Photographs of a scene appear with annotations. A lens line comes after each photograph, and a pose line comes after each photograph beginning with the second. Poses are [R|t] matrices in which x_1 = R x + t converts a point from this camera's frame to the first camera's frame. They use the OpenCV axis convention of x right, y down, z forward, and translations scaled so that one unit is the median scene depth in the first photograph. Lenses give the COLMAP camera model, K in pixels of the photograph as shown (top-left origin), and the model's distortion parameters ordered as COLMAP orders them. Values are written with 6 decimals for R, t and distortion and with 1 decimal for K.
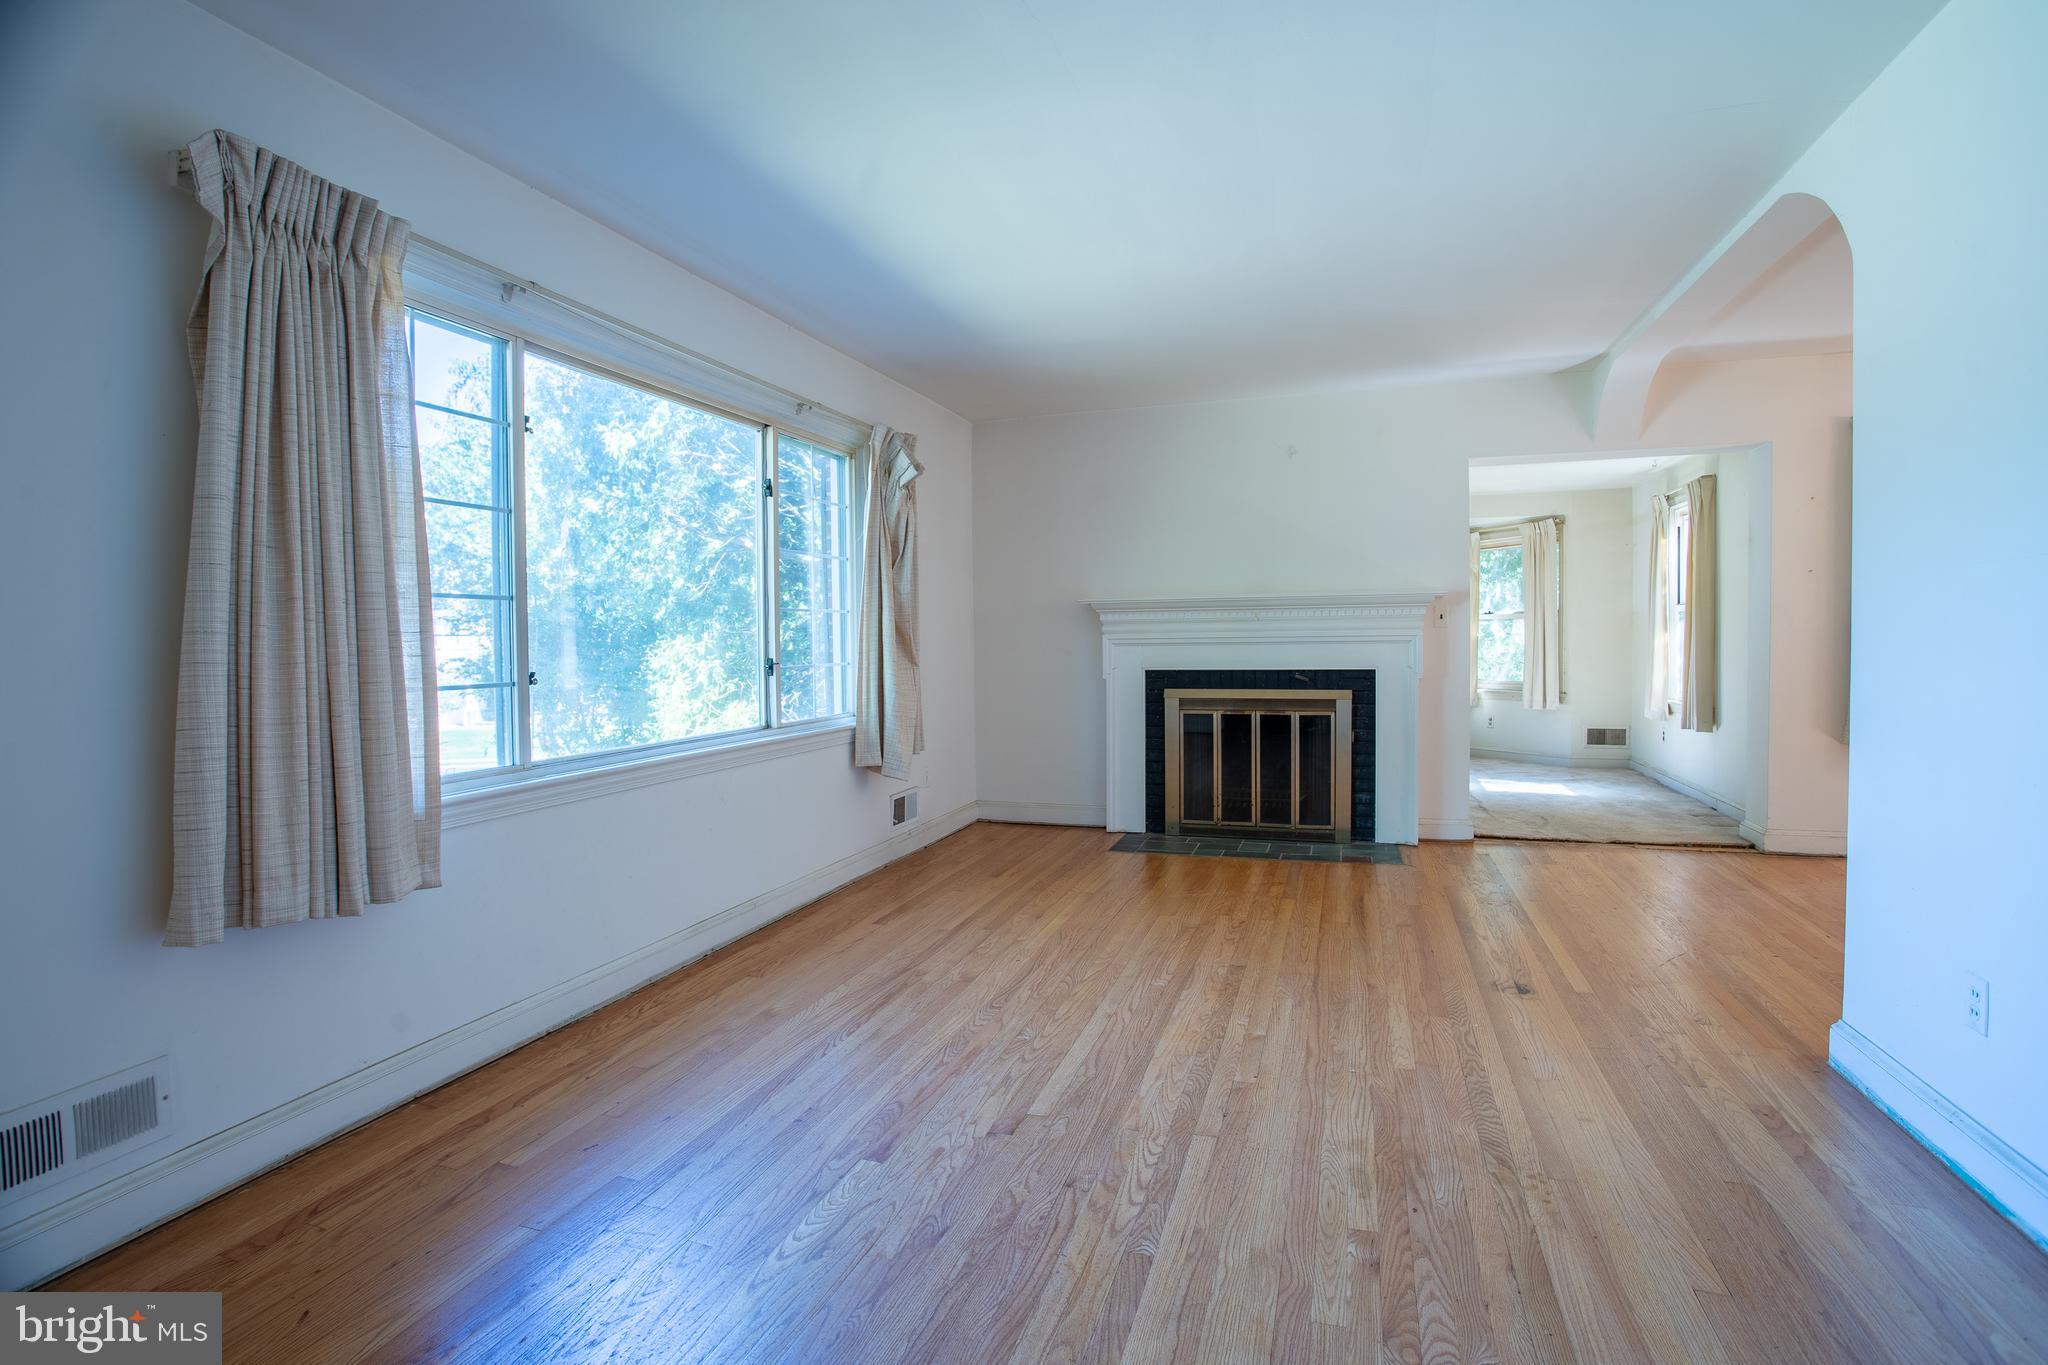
lens RADIAL K [[999.8, 0, 1029.2], [0, 999.8, 675.7], [0, 0, 1]] dist [-0.027971, 0.003232]
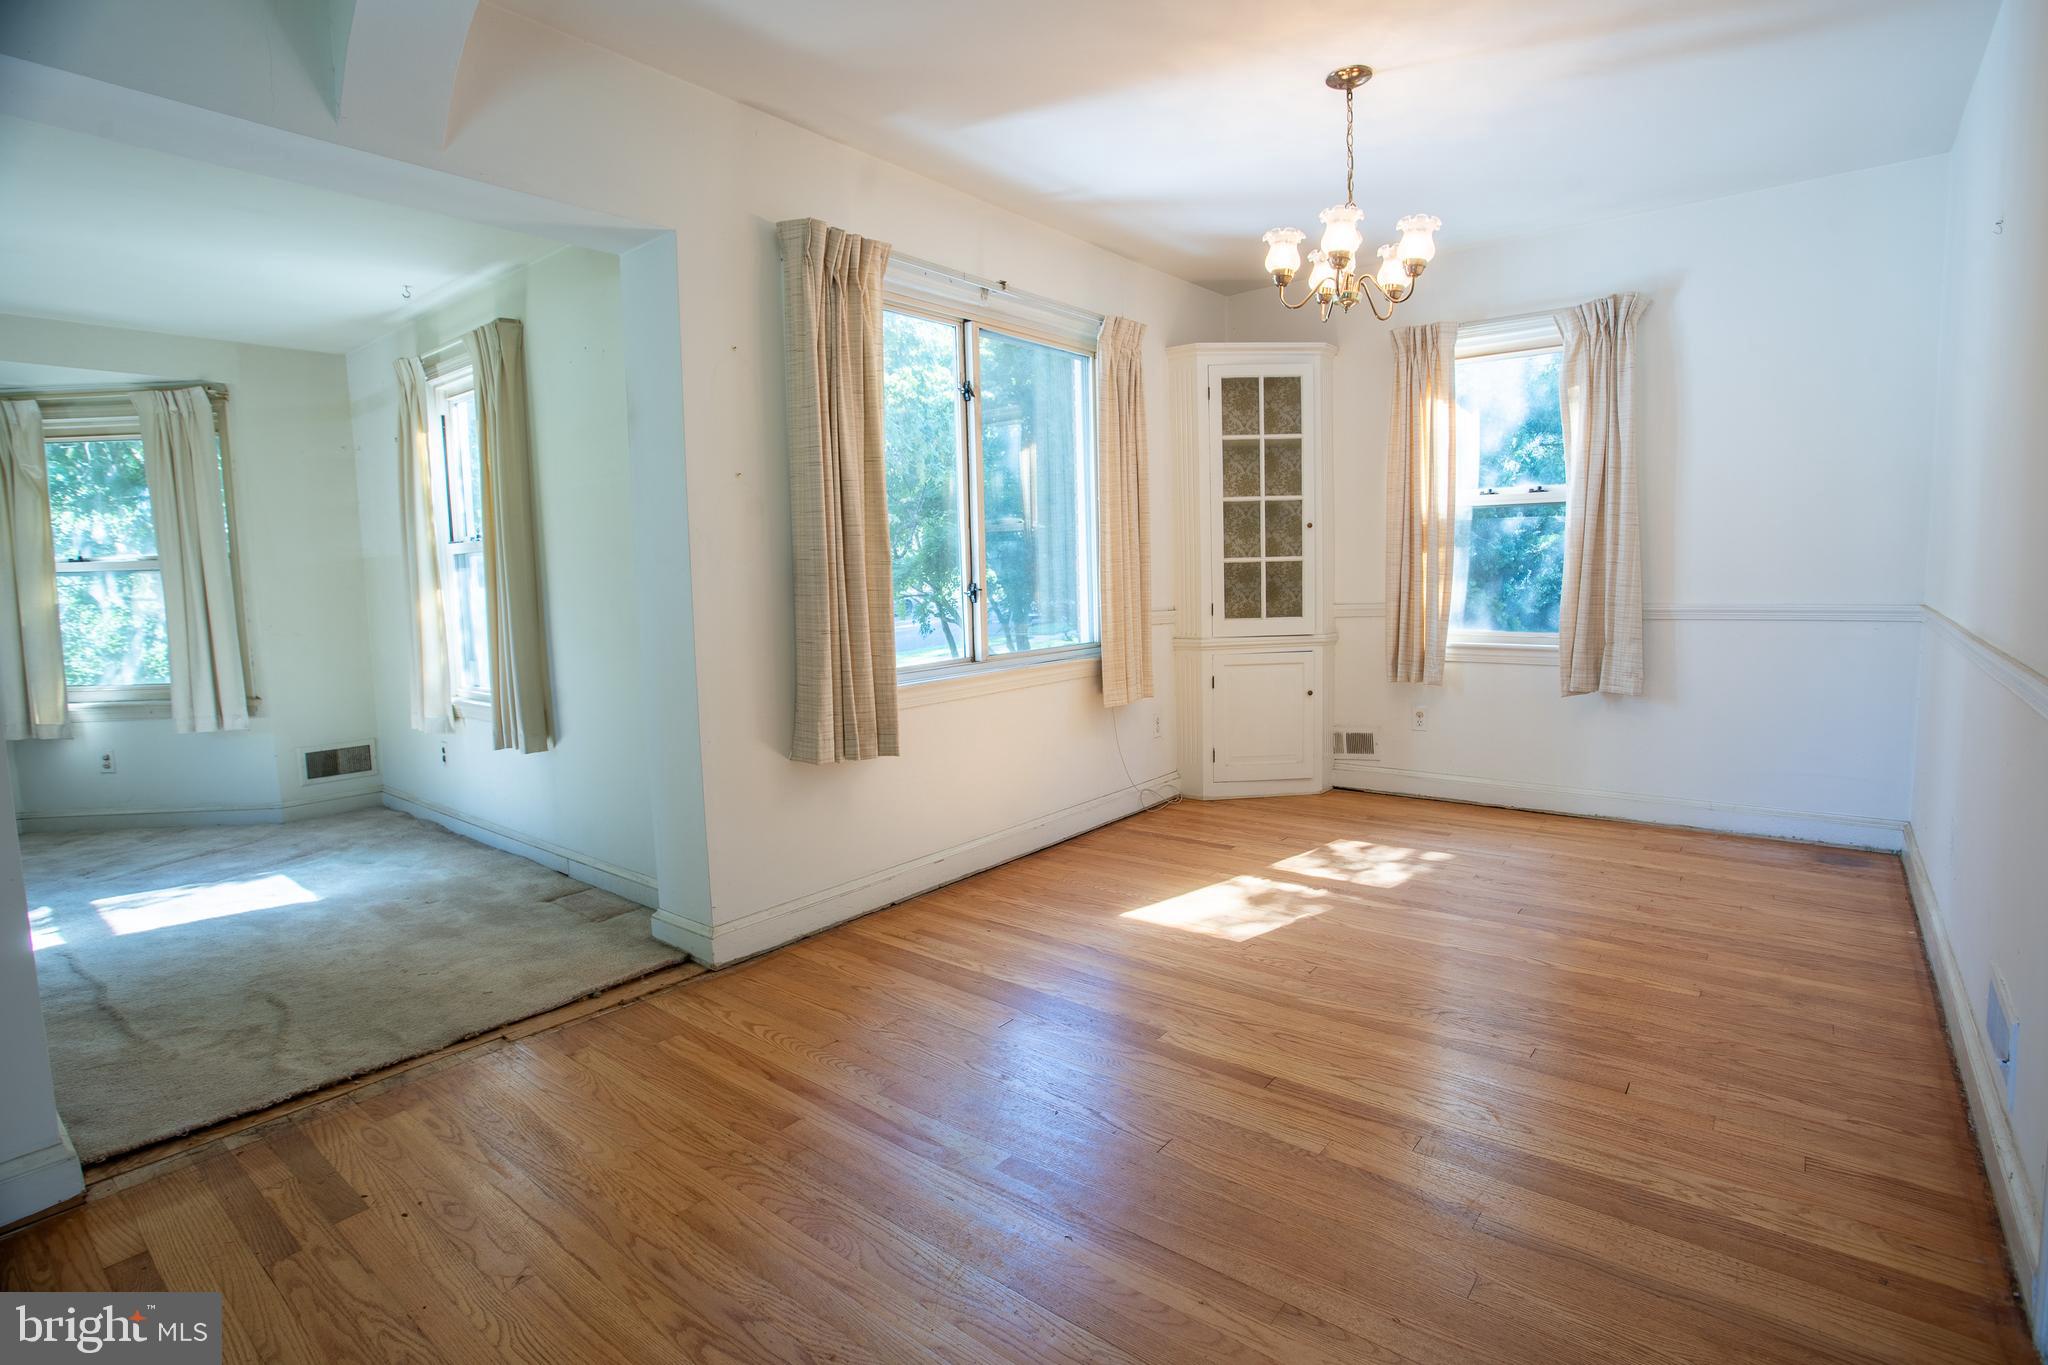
lens RADIAL K [[999.8, 0, 1031.5], [0, 999.8, 676.0], [0, 0, 1]] dist [-0.027971, 0.003232]
pose [[0.367849, -0.085953, 0.925905, 0.185760], [0.051248, 0.996079, 0.072107, -0.014064], [-0.928472, 0.020926, 0.370812, 0.387230]]
